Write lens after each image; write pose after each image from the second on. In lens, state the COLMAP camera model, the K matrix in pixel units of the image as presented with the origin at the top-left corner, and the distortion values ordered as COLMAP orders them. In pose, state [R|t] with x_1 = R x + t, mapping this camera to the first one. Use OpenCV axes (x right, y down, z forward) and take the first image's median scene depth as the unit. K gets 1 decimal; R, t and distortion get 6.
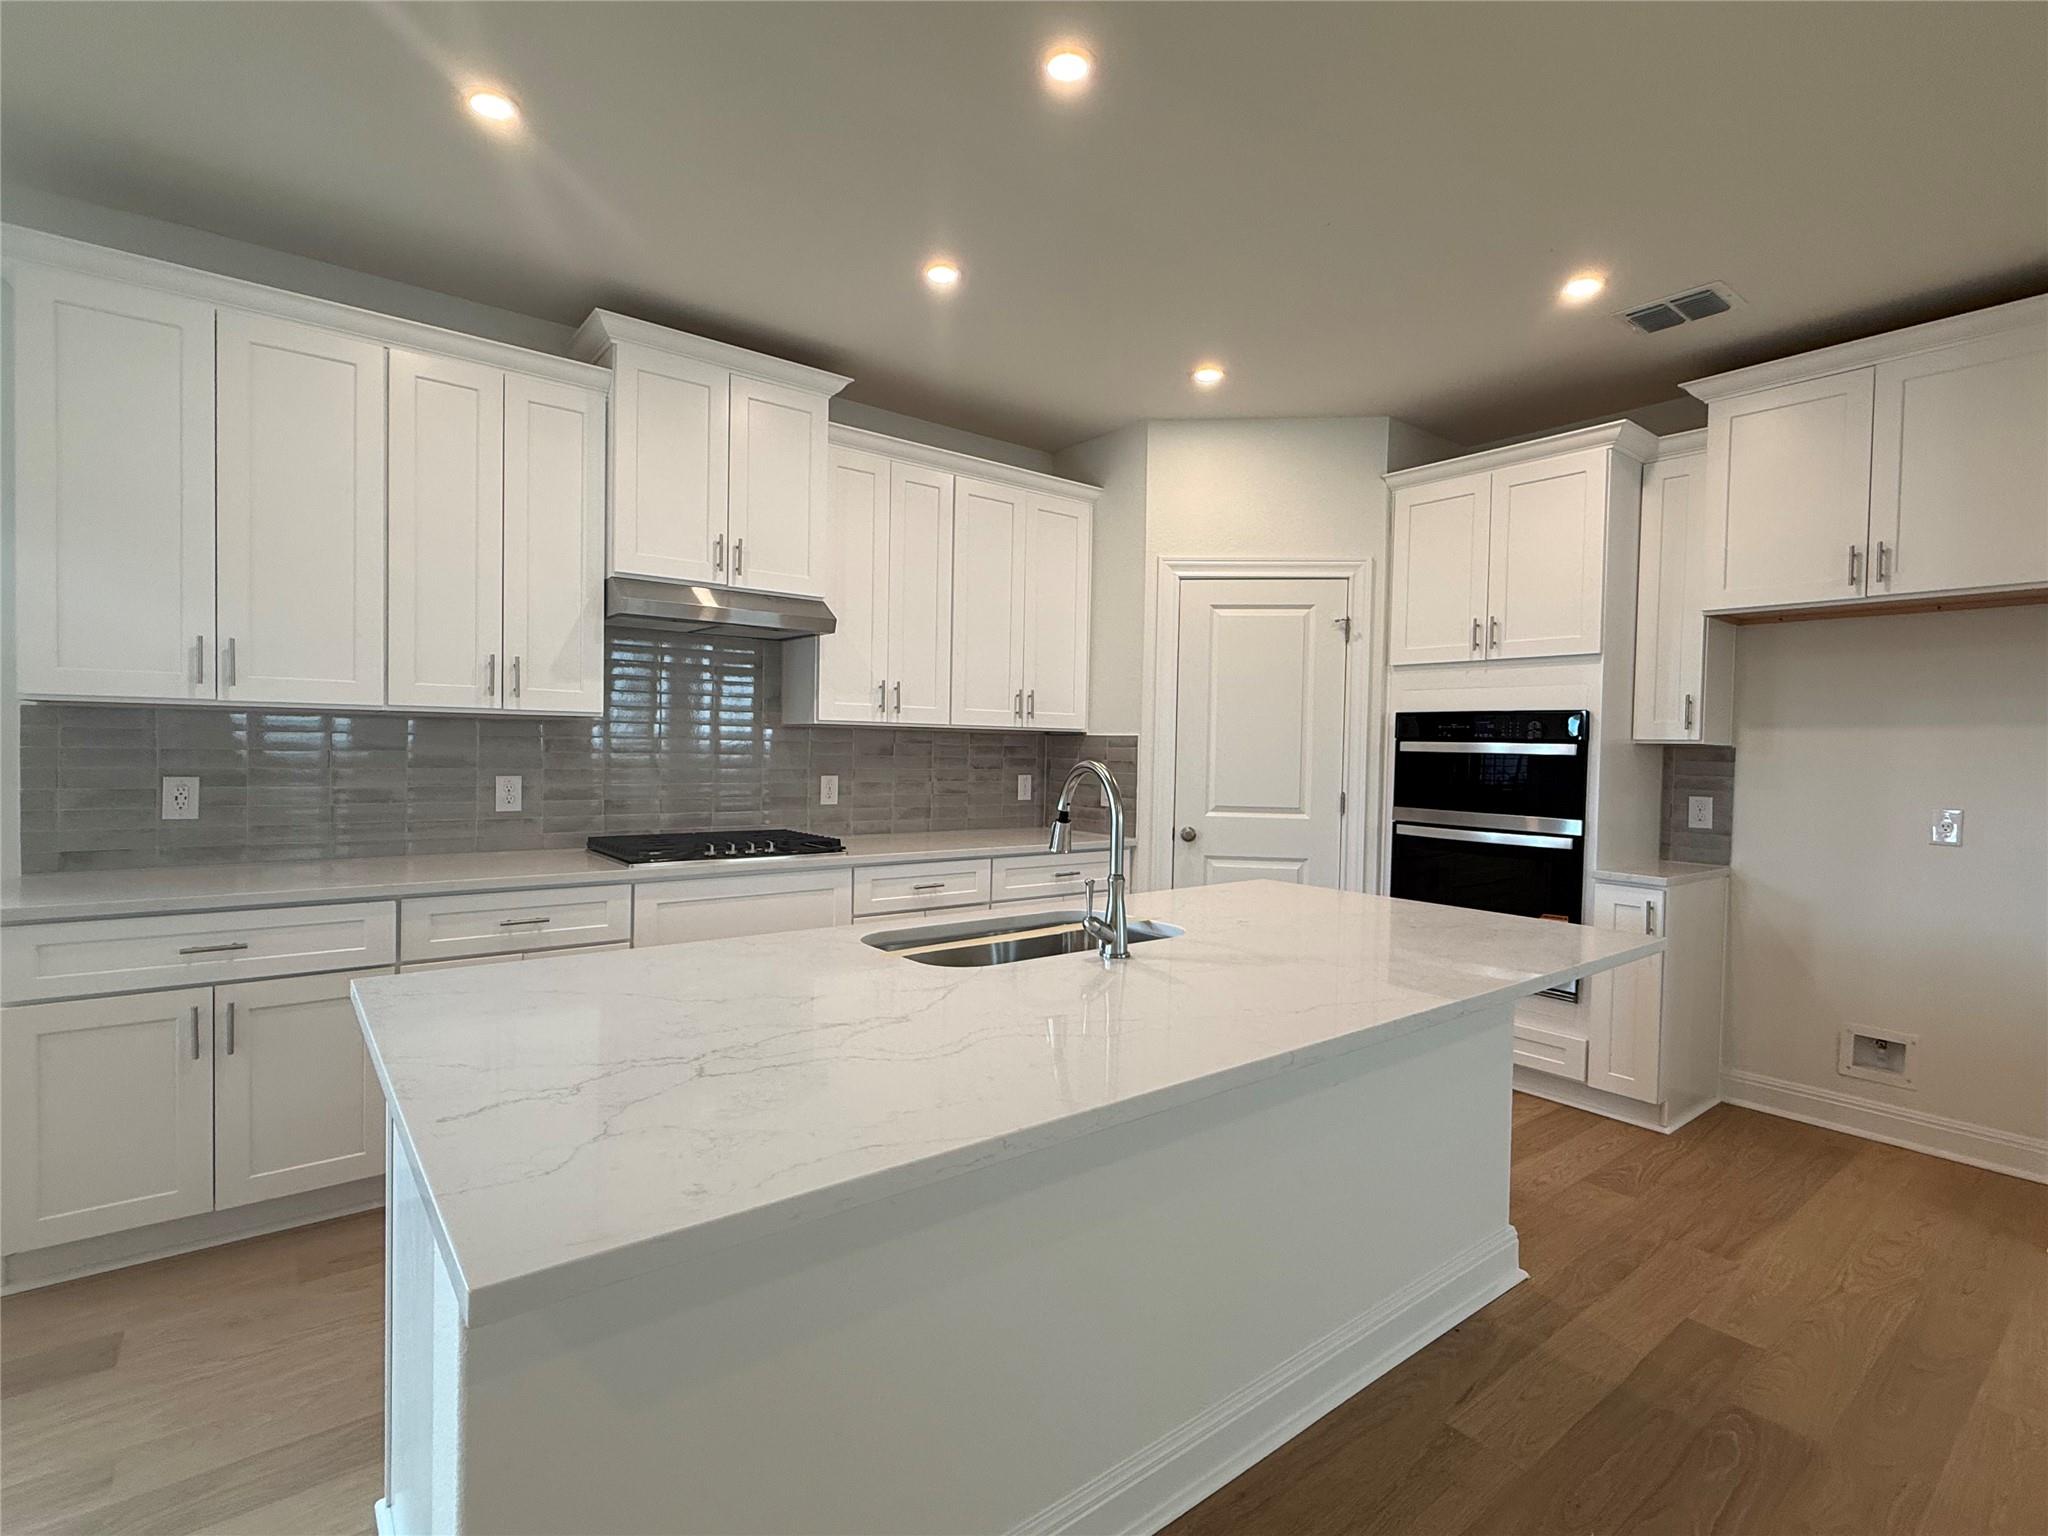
lens RADIAL K [[964.7, 0, 1024.0], [0, 964.7, 768.0], [0, 0, 1]] dist [-0.001006, -0.000171]
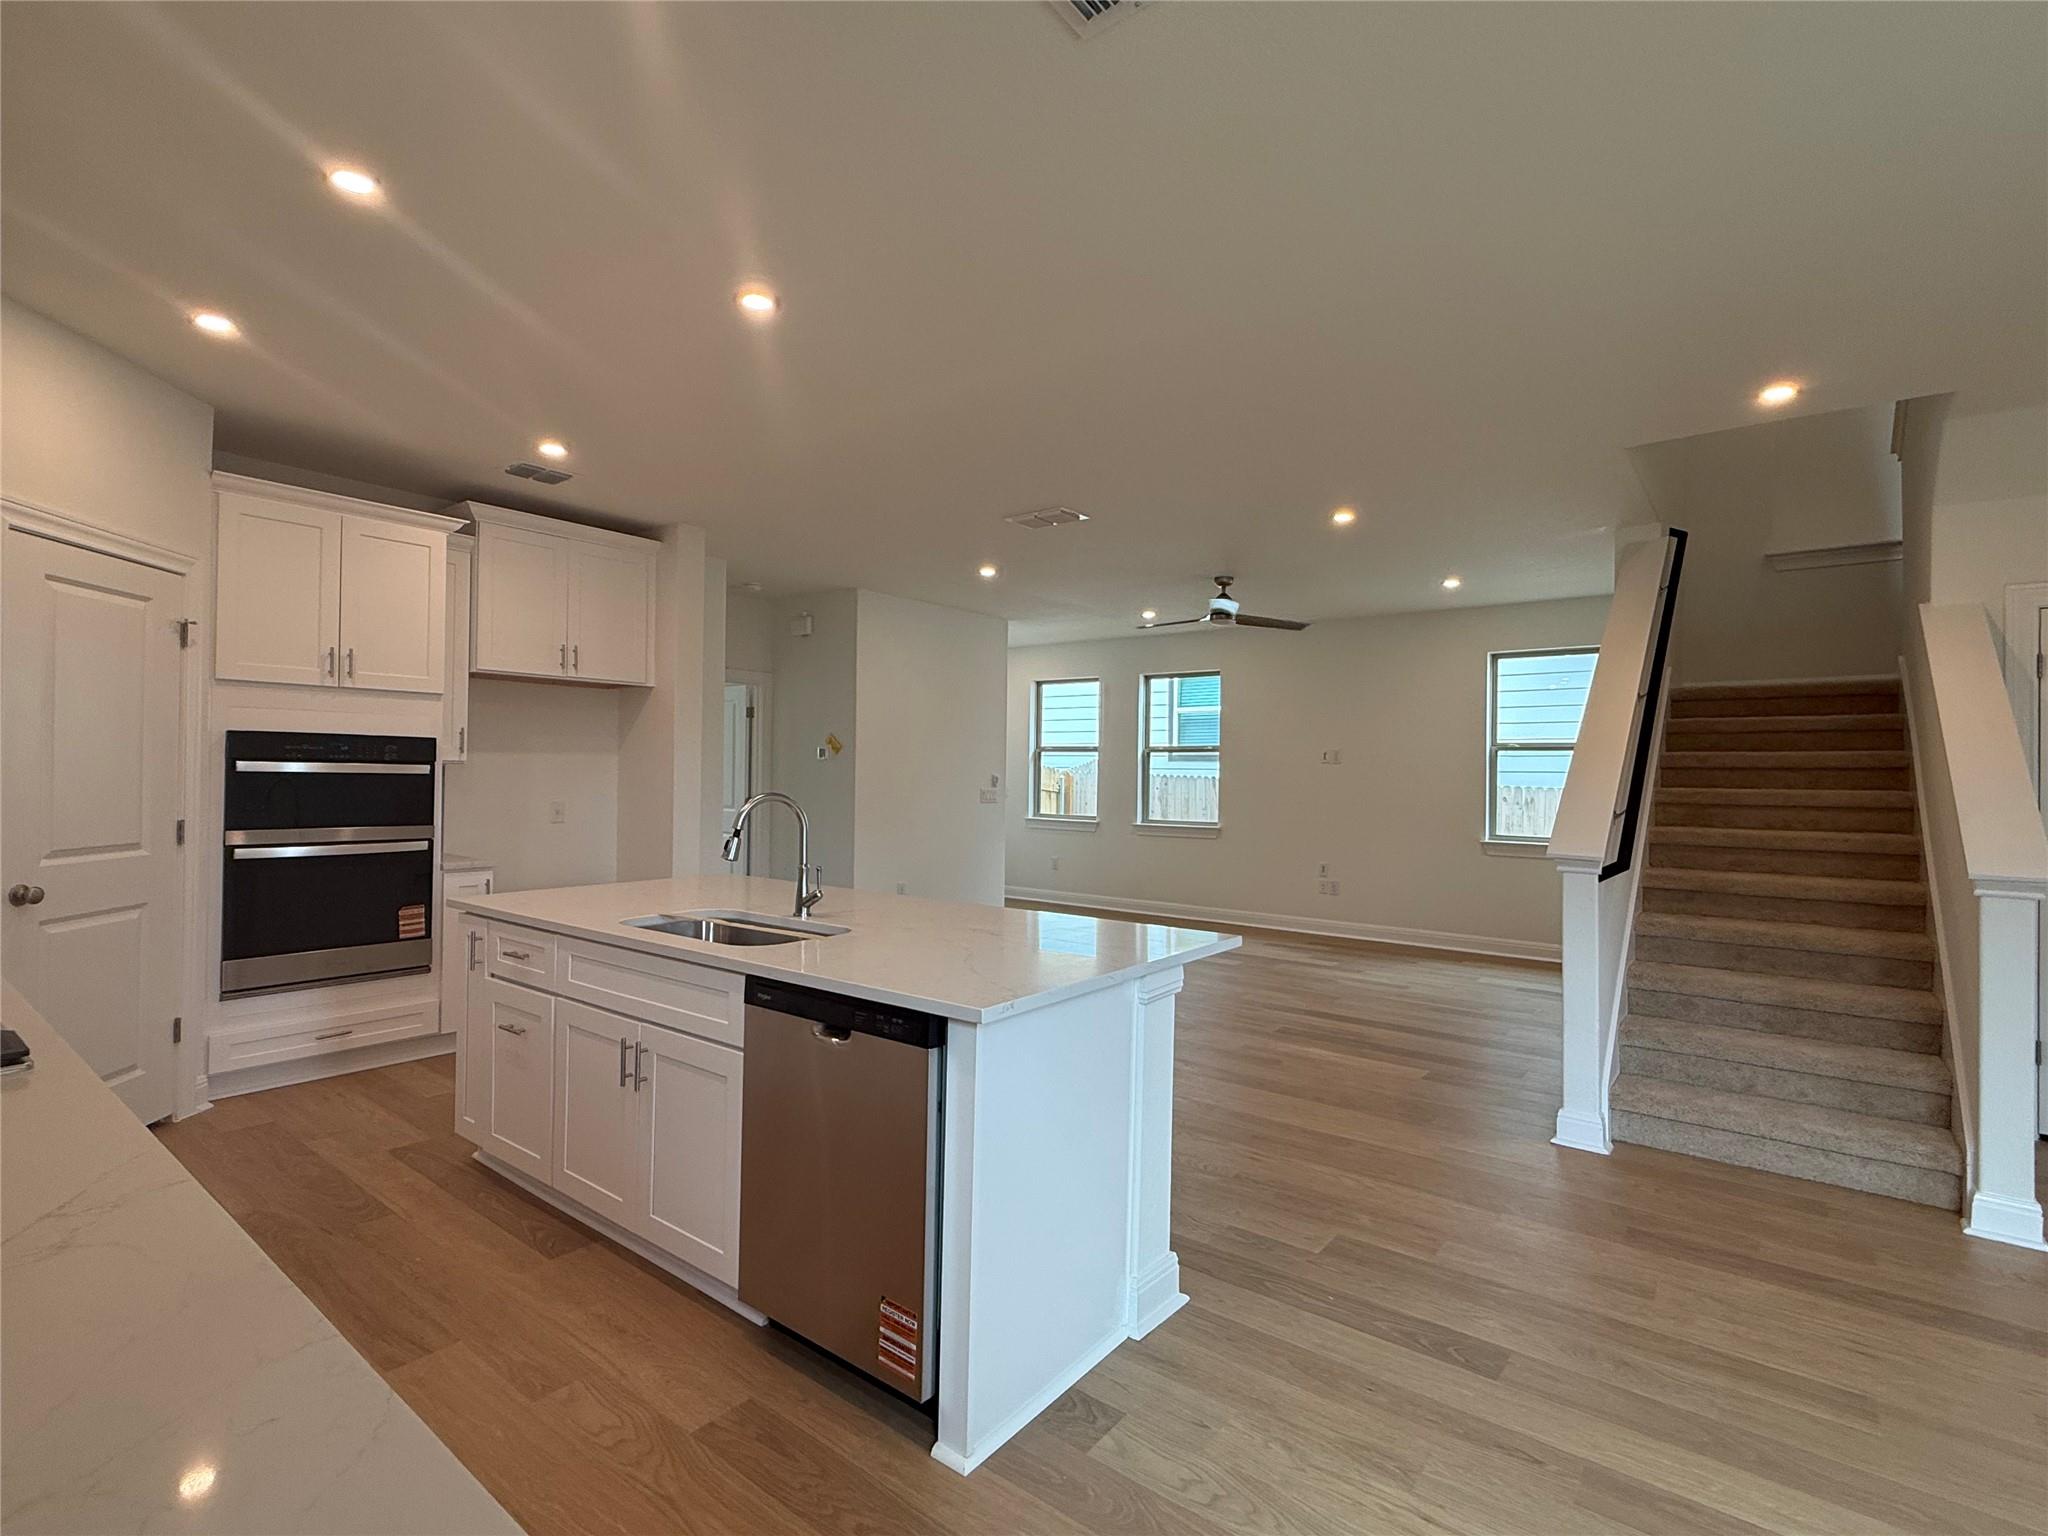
lens RADIAL K [[964.7, 0, 1024.0], [0, 964.7, 768.0], [0, 0, 1]] dist [-0.001006, -0.000171]
pose [[-0.236230, -0.015409, 0.971575, -0.782386], [0.004423, 0.999847, 0.016932, -0.036948], [-0.971687, 0.008298, -0.236126, 0.523676]]
